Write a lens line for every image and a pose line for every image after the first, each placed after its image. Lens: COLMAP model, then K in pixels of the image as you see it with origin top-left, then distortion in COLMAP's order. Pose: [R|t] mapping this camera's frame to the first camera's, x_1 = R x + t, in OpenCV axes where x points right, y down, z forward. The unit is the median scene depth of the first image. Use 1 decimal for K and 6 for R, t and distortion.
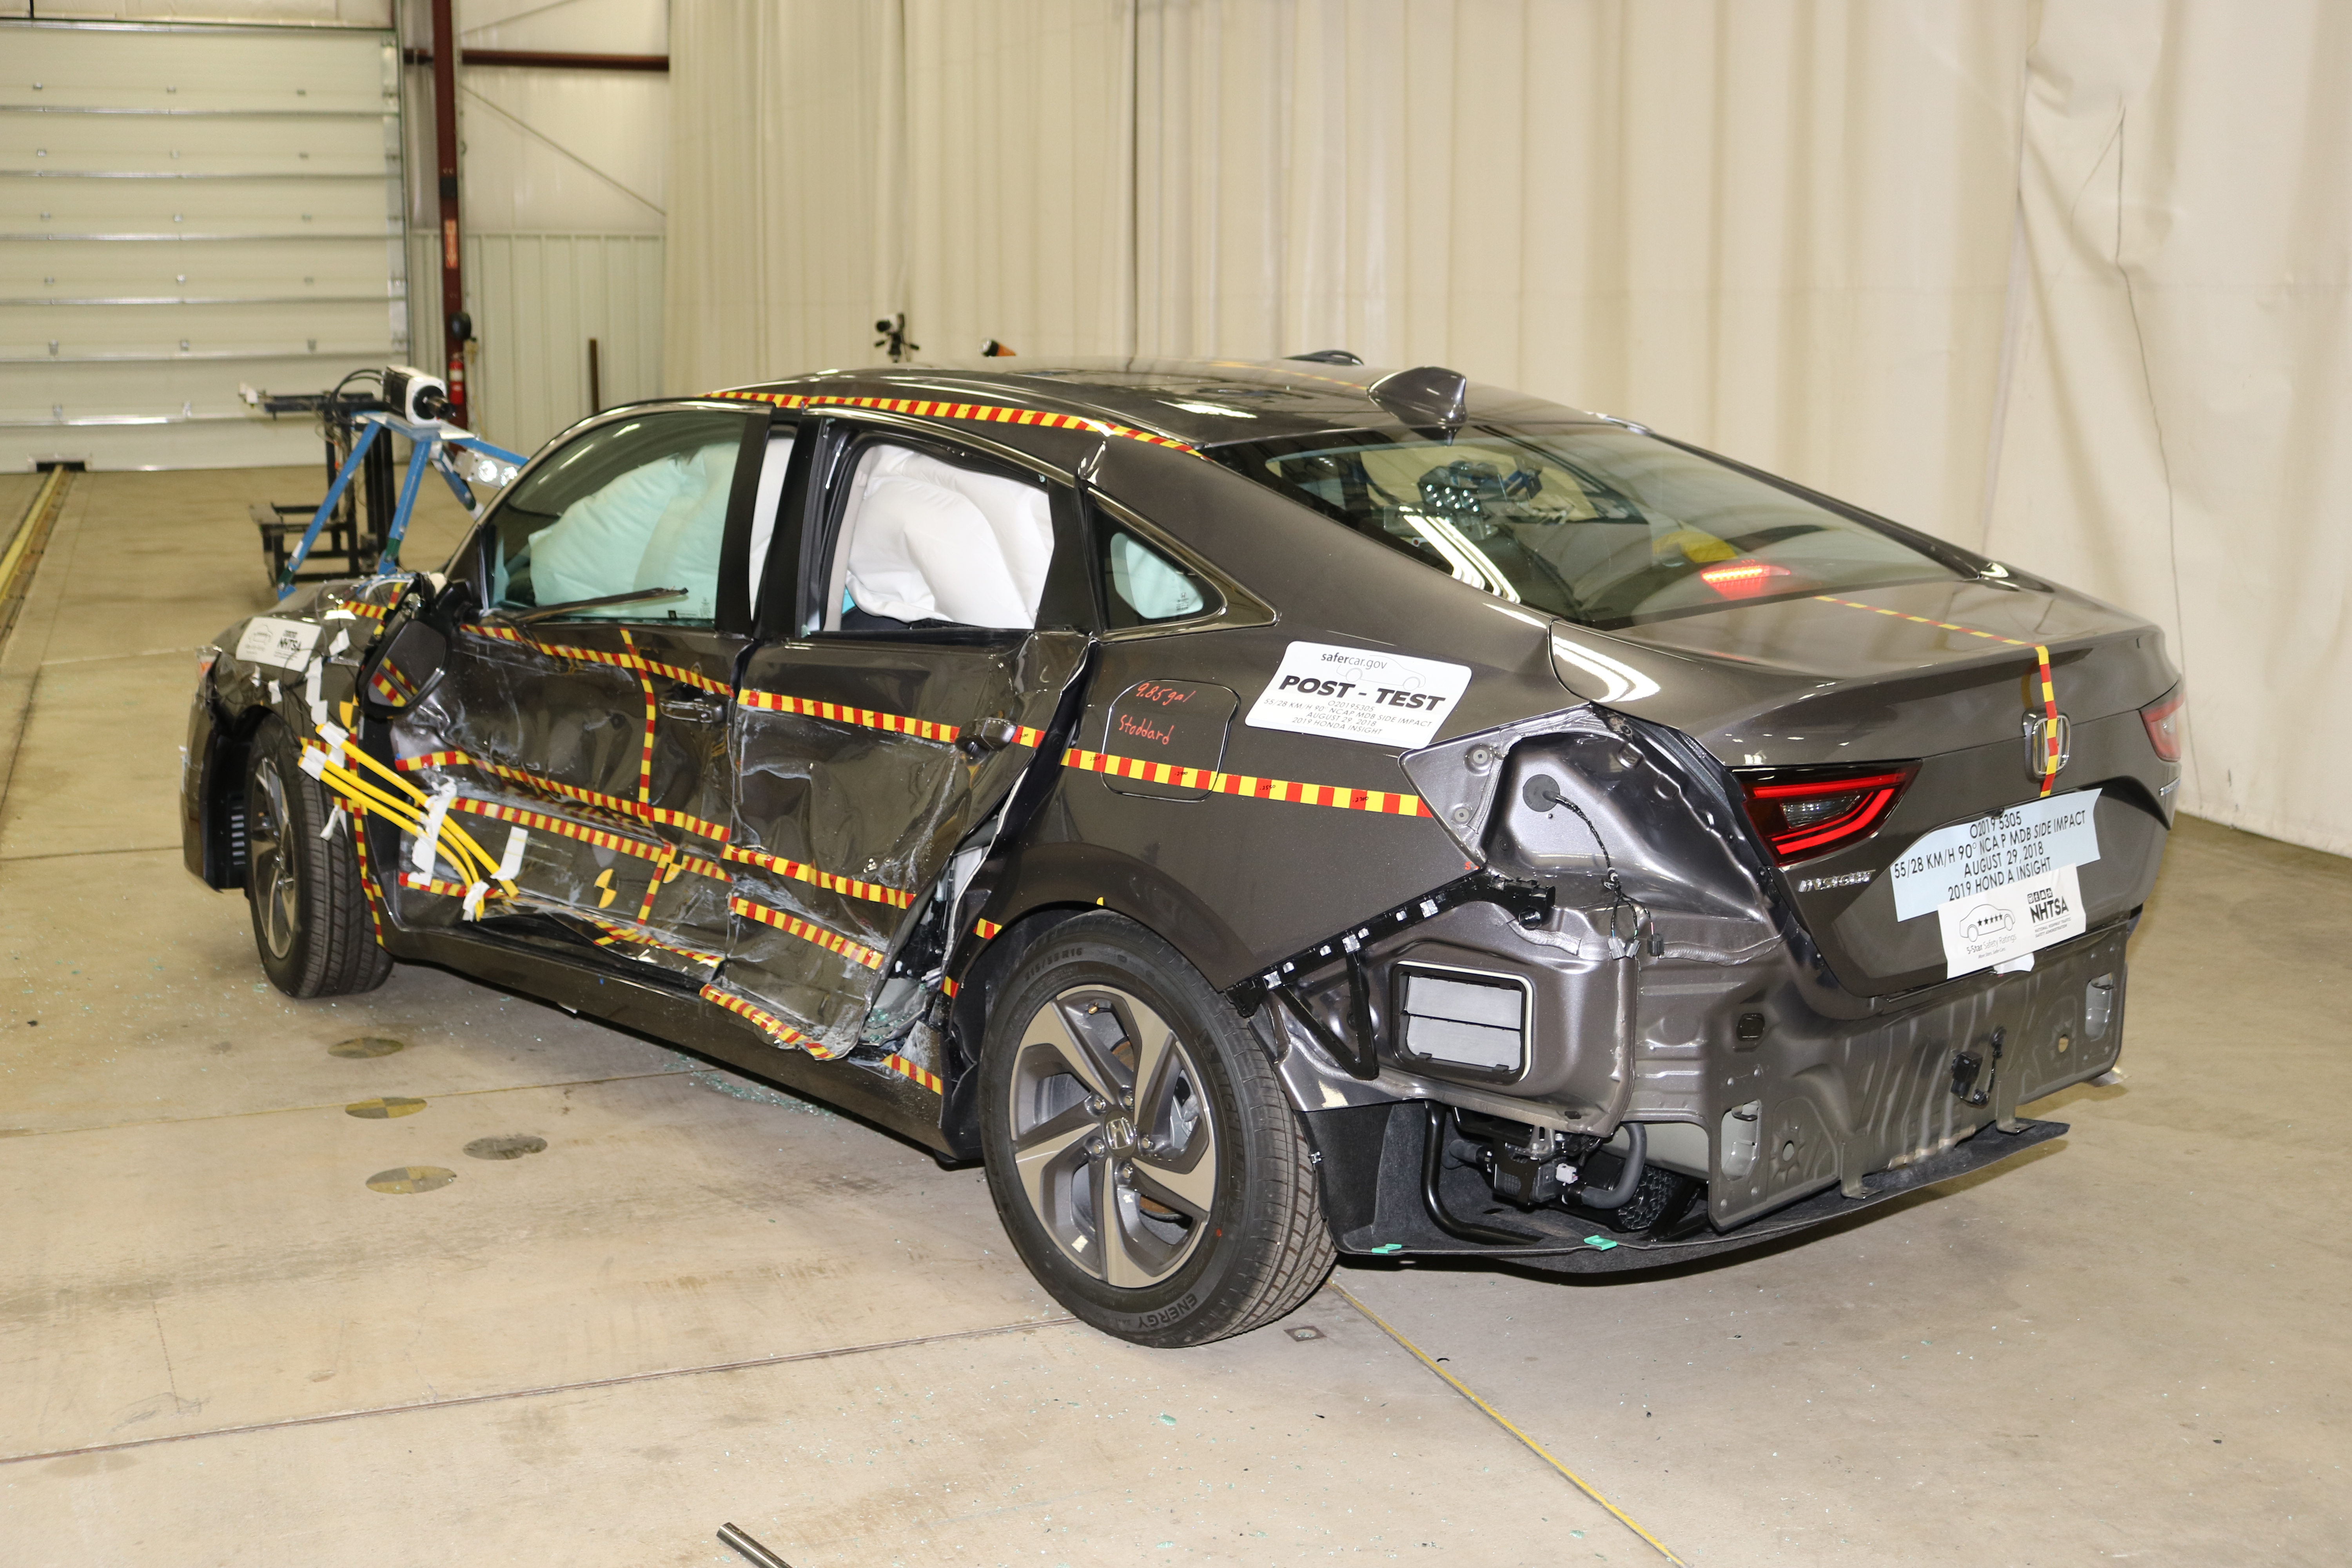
lens RADIAL K [[2606.5, 0, 1176.0], [0, 2606.5, 784.0], [0, 0, 1]] dist [-0.029921, -0.028487]
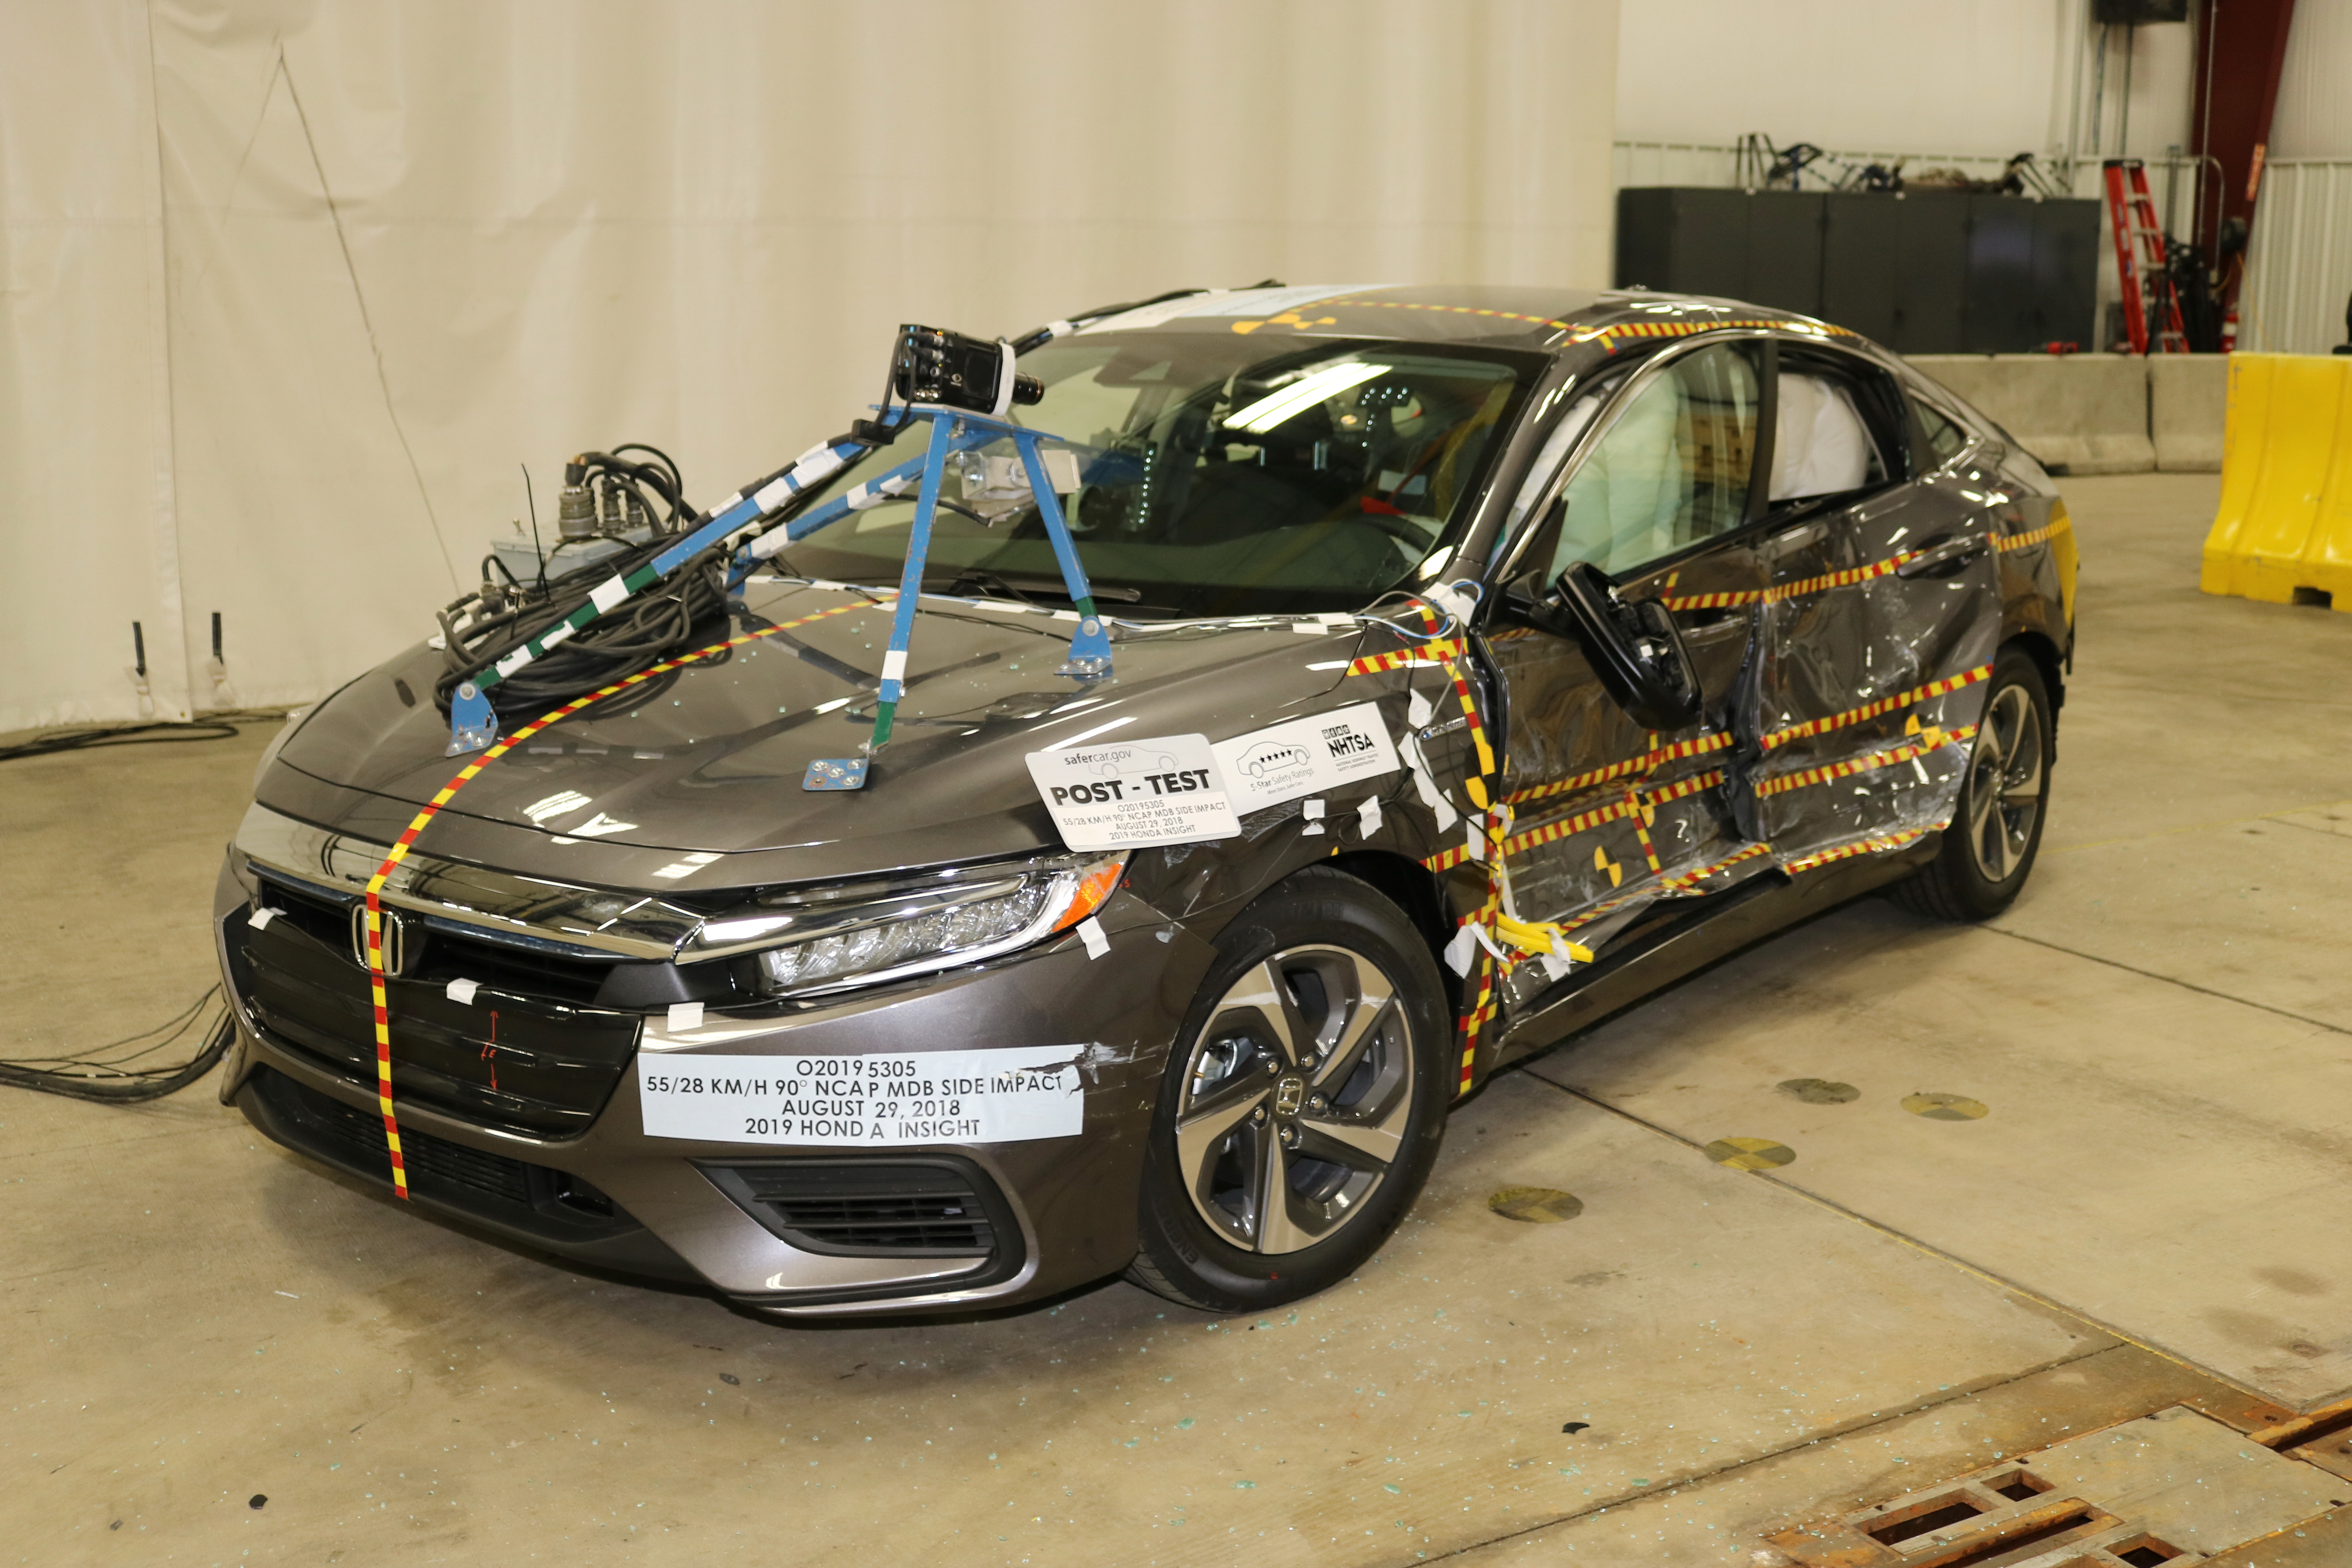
lens RADIAL K [[2543.7, 0, 1176.0], [0, 2543.7, 784.0], [0, 0, 1]] dist [-0.067210, 0.019787]
pose [[-0.140872, -0.203406, 0.968907, -1.083875], [0.175562, 0.958024, 0.226647, -0.222992], [-0.974337, 0.202032, -0.099248, 1.257278]]
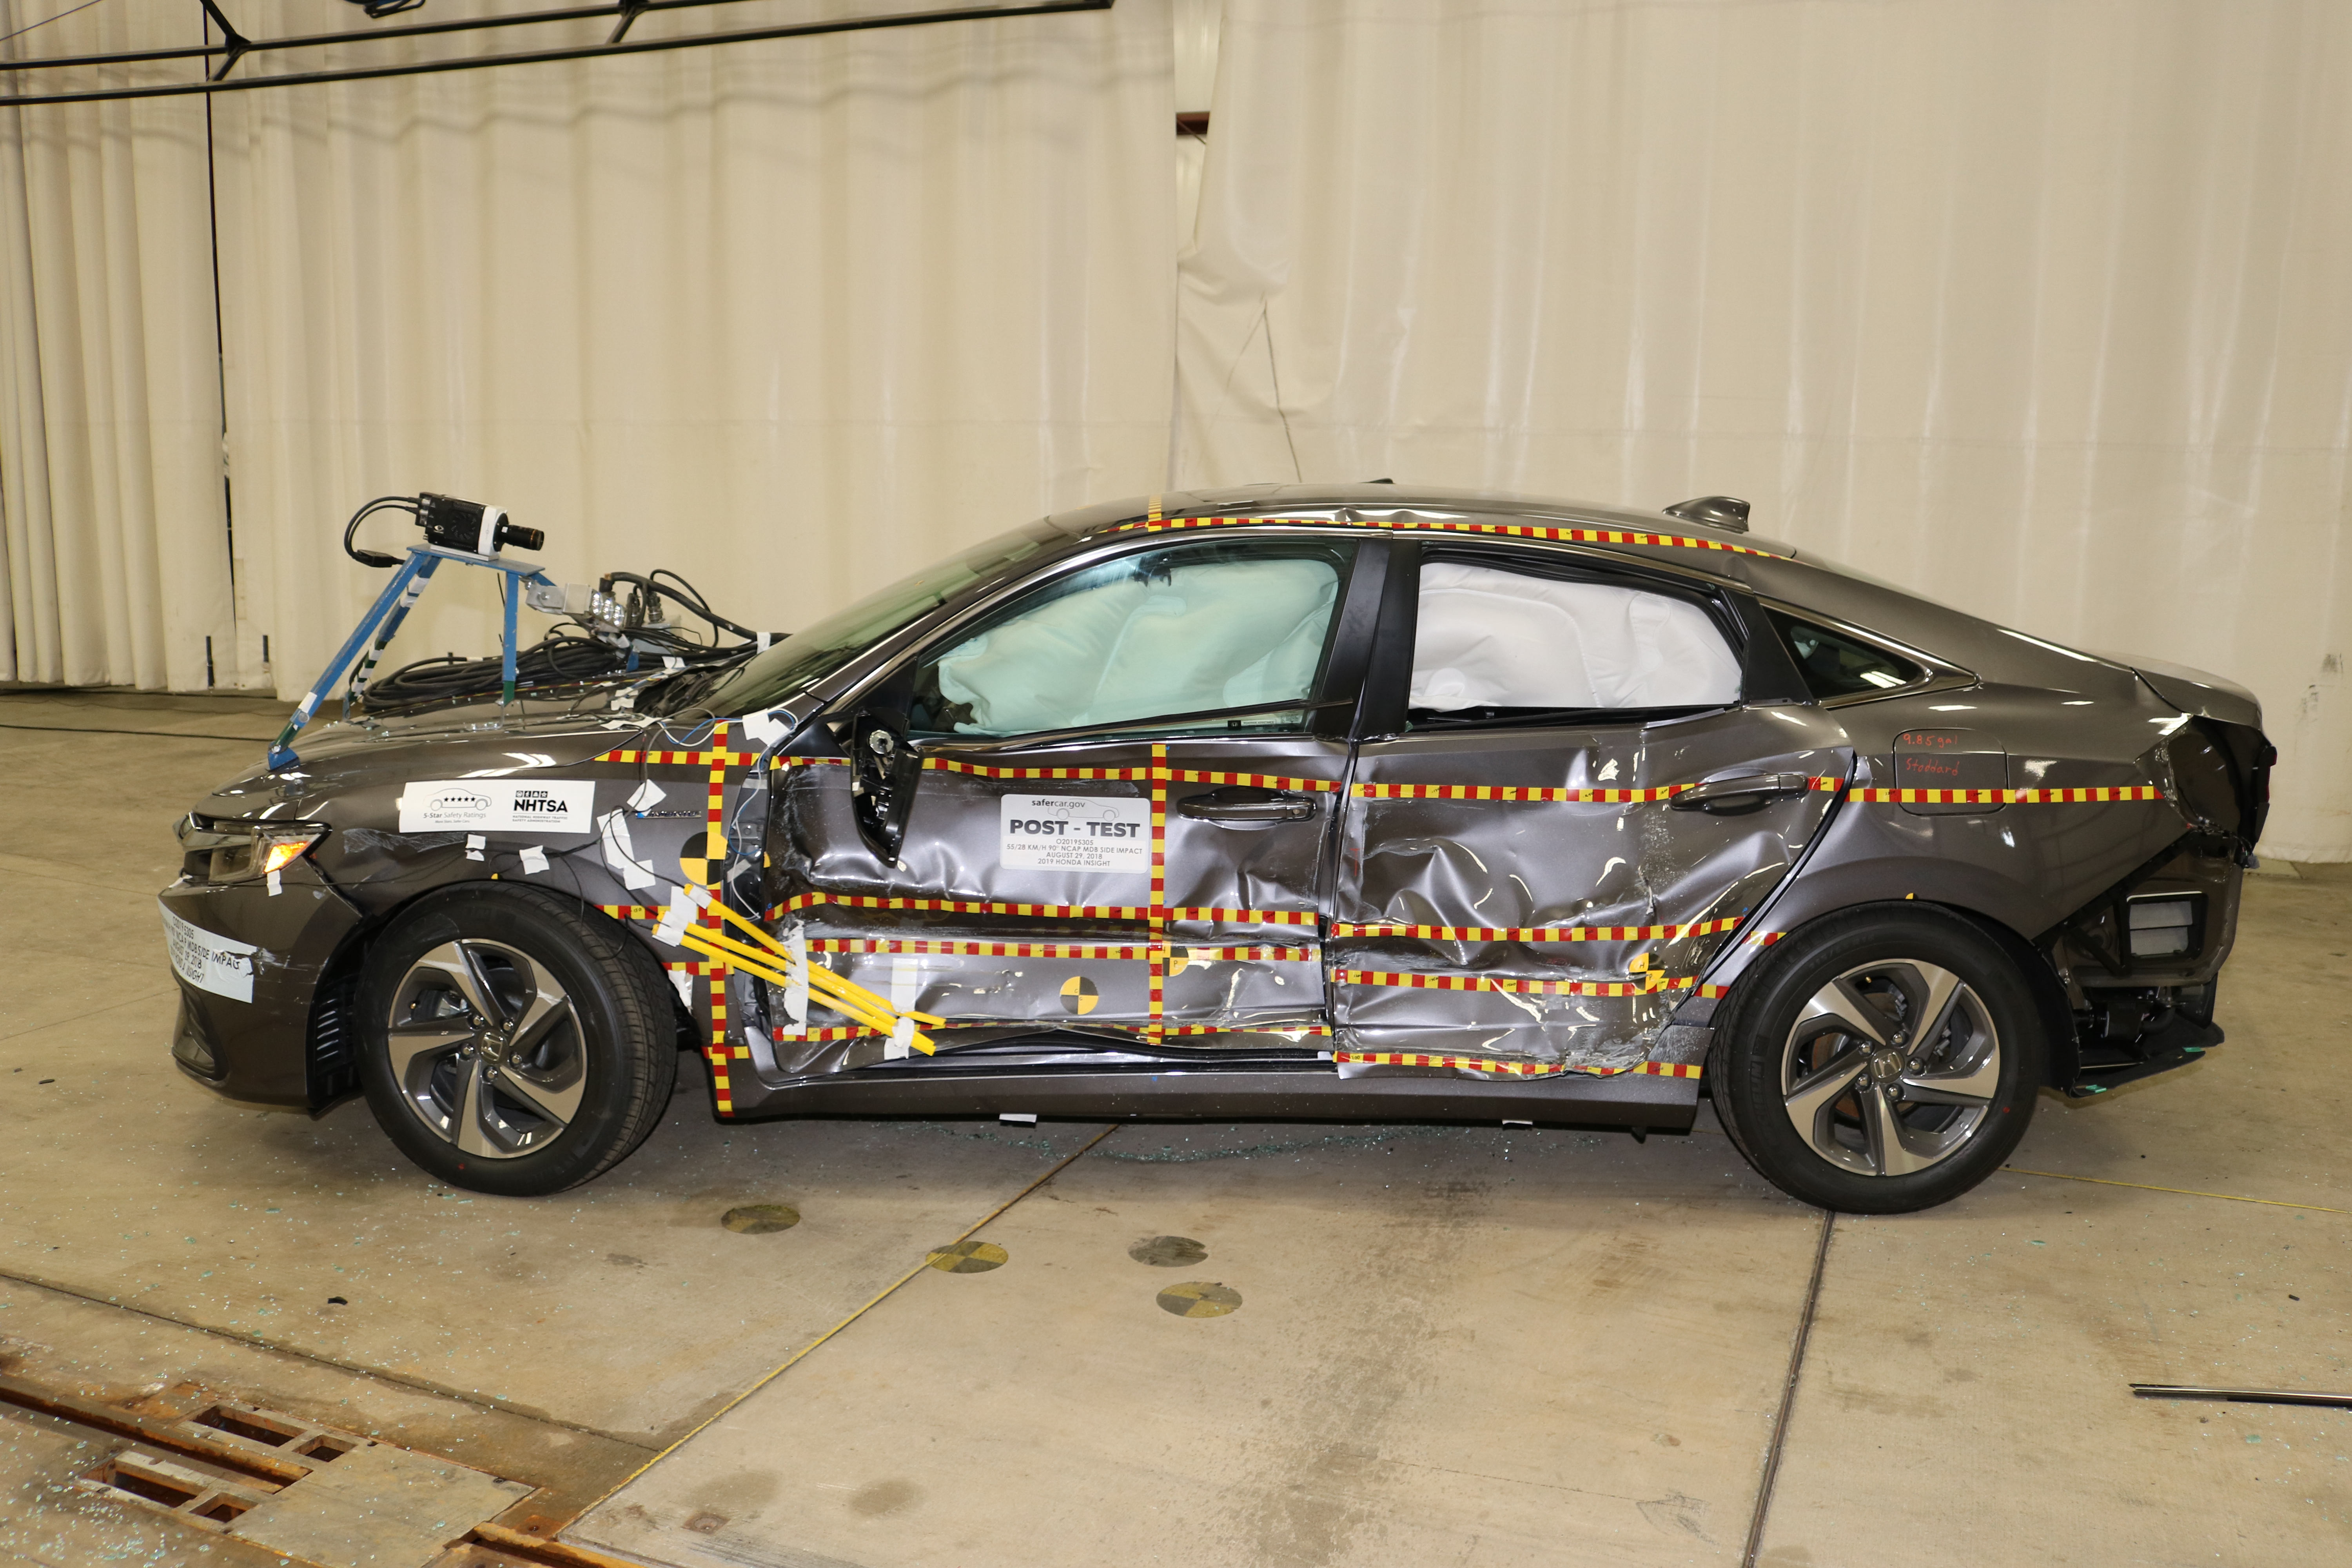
lens RADIAL K [[1989.0, 0, 1176.0], [0, 1989.0, 784.0], [0, 0, 1]] dist [-0.130621, 0.098220]
pose [[0.683998, -0.111923, 0.720847, -0.768186], [0.110347, 0.992664, 0.049420, -0.079807], [-0.721090, 0.045740, 0.691330, 0.428115]]
